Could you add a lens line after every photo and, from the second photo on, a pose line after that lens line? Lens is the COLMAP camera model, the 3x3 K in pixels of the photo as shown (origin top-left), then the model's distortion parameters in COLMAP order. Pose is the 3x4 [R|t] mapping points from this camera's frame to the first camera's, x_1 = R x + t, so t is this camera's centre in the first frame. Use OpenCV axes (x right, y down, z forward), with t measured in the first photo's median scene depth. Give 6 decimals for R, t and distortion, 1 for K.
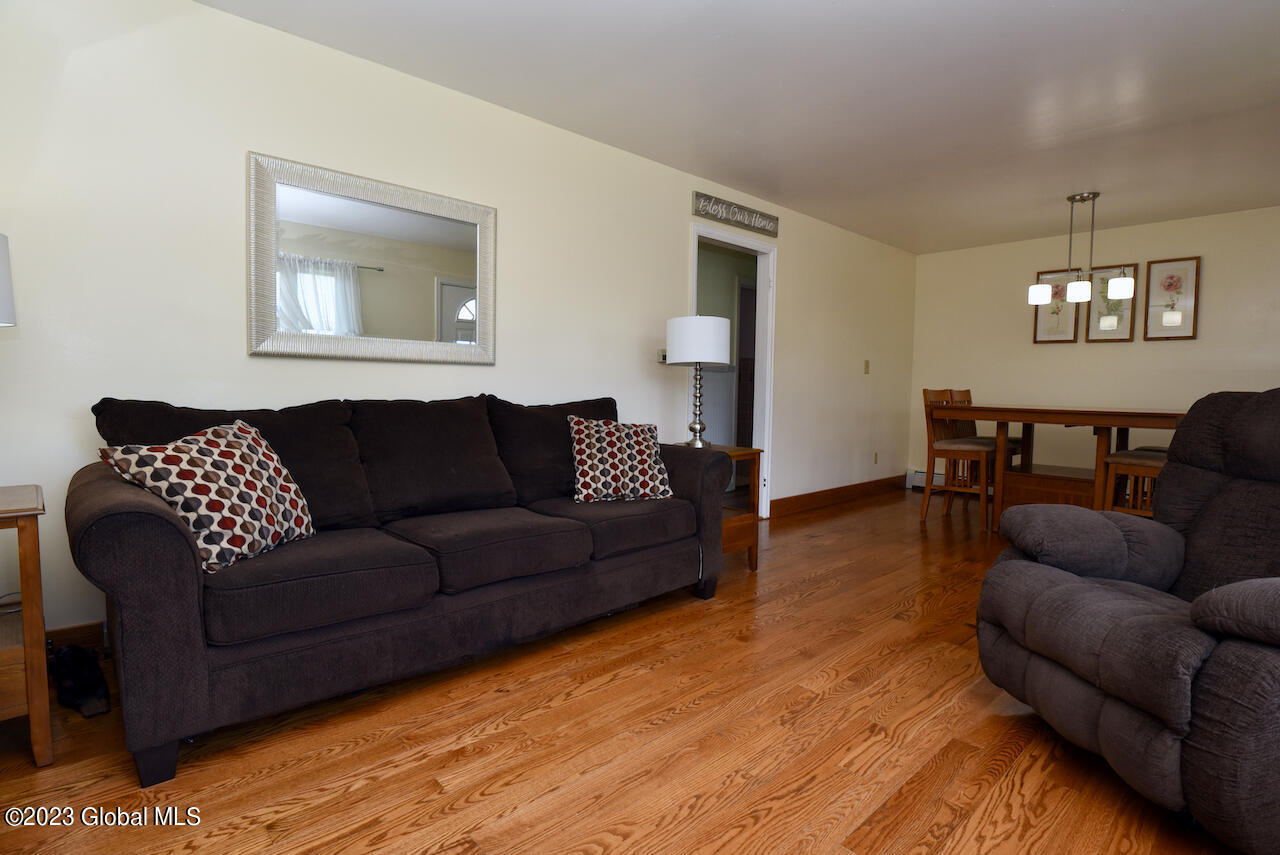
lens RADIAL K [[627.3, 0, 648.1], [0, 627.3, 428.5], [0, 0, 1]] dist [-0.032980, -0.000430]
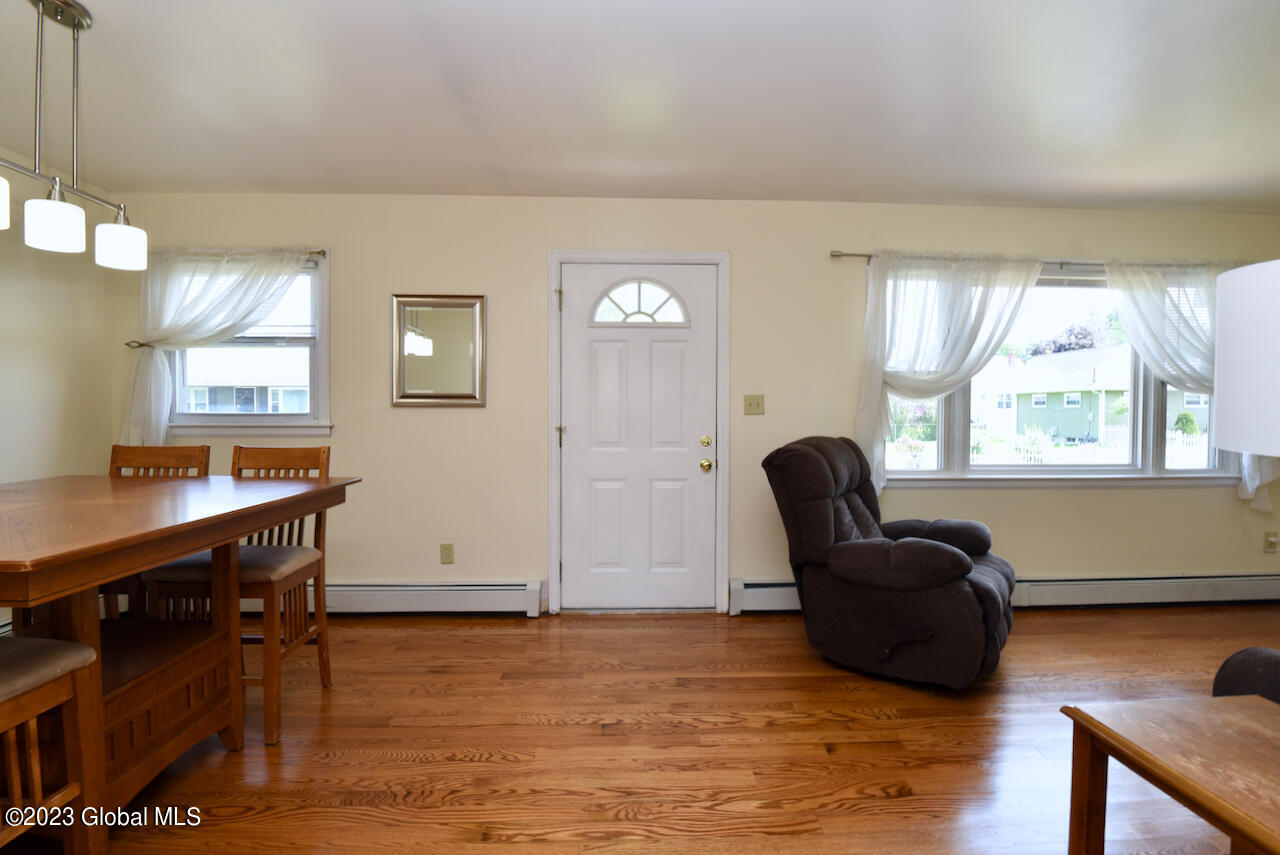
lens RADIAL K [[635.0, 0, 646.3], [0, 635.0, 426.9], [0, 0, 1]] dist [-0.021929, -0.006031]
pose [[-0.754026, -0.034132, 0.655957, 0.113513], [0.028430, 0.996017, 0.084507, -0.111918], [-0.656229, 0.082369, -0.750052, 1.090583]]
